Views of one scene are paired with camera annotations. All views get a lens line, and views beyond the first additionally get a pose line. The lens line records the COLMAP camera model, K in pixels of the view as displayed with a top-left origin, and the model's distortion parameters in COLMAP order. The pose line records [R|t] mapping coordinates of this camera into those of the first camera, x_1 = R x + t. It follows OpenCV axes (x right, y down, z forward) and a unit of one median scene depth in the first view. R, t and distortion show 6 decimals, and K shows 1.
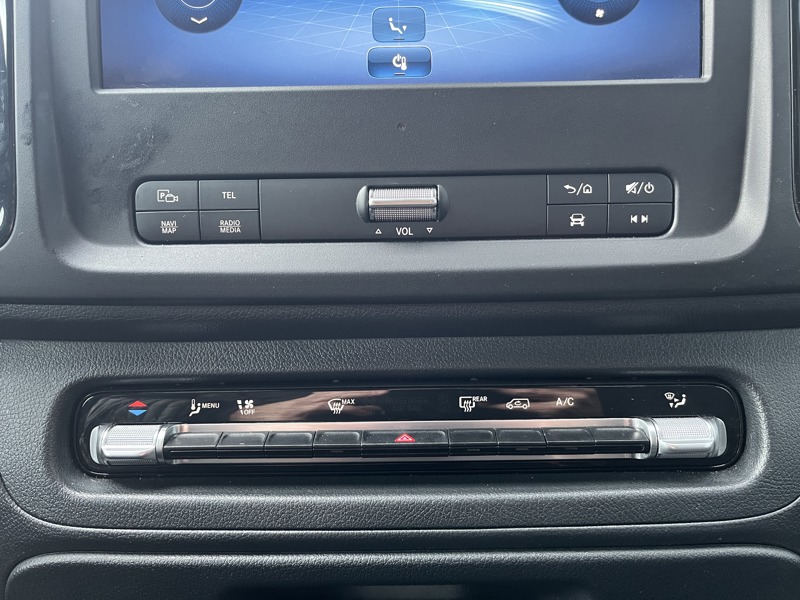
lens RADIAL K [[603.8, 0, 404.8], [0, 603.8, 299.7], [0, 0, 1]] dist [0.059116, -0.092224]
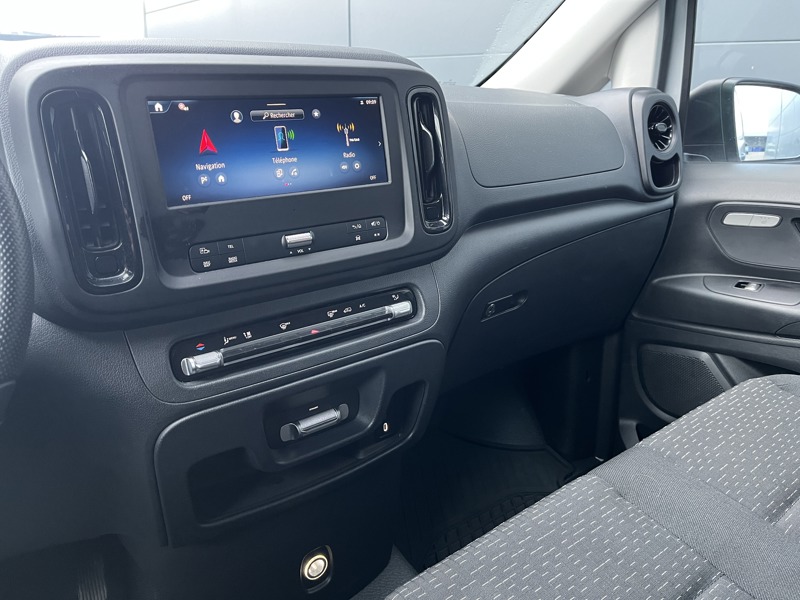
lens RADIAL K [[603.8, 0, 404.8], [0, 603.8, 299.7], [0, 0, 1]] dist [0.059116, -0.092224]
pose [[0.794941, -0.190004, 0.576166, -1.138446], [0.140811, 0.981542, 0.129409, -0.179335], [-0.590120, -0.021742, 0.807023, -1.277528]]
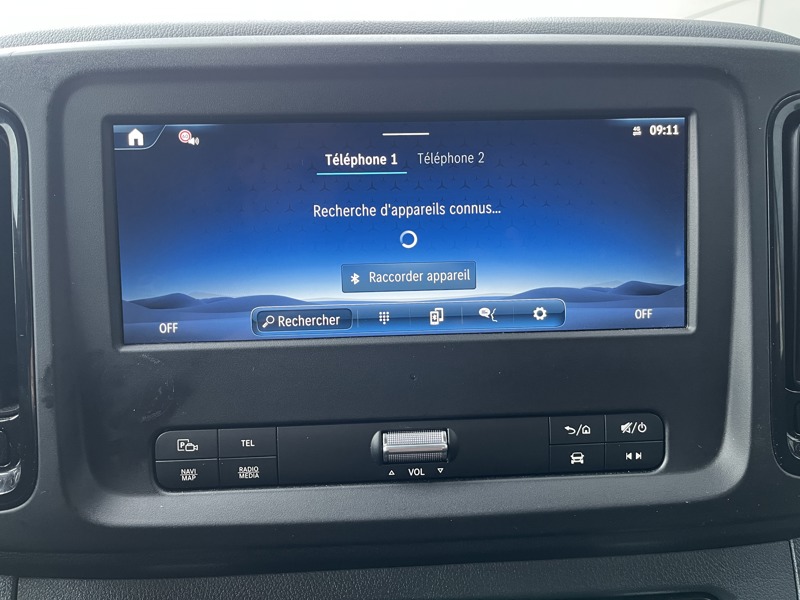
lens RADIAL K [[603.8, 0, 404.8], [0, 603.8, 299.7], [0, 0, 1]] dist [0.059116, -0.092224]
pose [[0.998156, -0.010966, 0.059704, -0.080786], [0.012123, 0.999745, -0.019054, -0.393983], [-0.059480, 0.019742, 0.998034, -0.057770]]
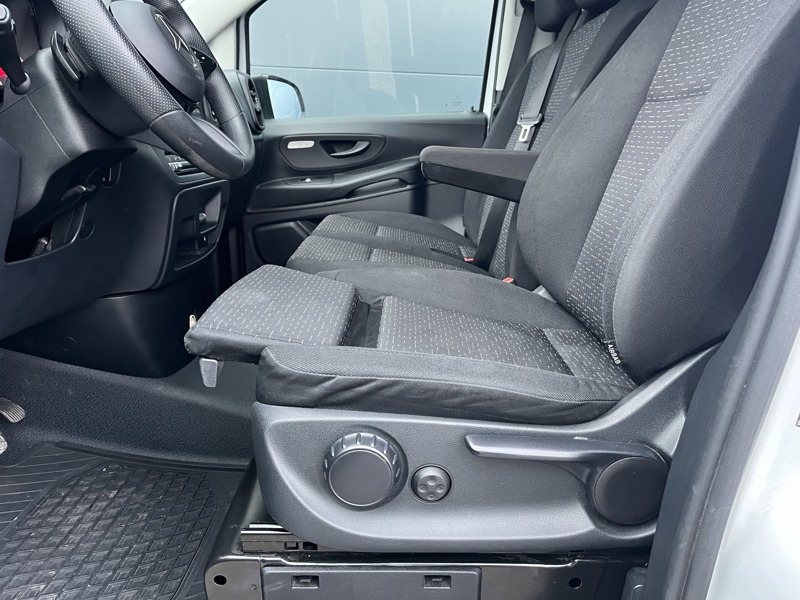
lens RADIAL K [[603.8, 0, 404.8], [0, 603.8, 299.7], [0, 0, 1]] dist [0.059116, -0.092224]
pose [[-0.003746, -0.245287, 0.969443, -4.940449], [0.211618, 0.947300, 0.240502, 0.445879], [-0.977345, 0.206052, 0.048359, -0.628985]]
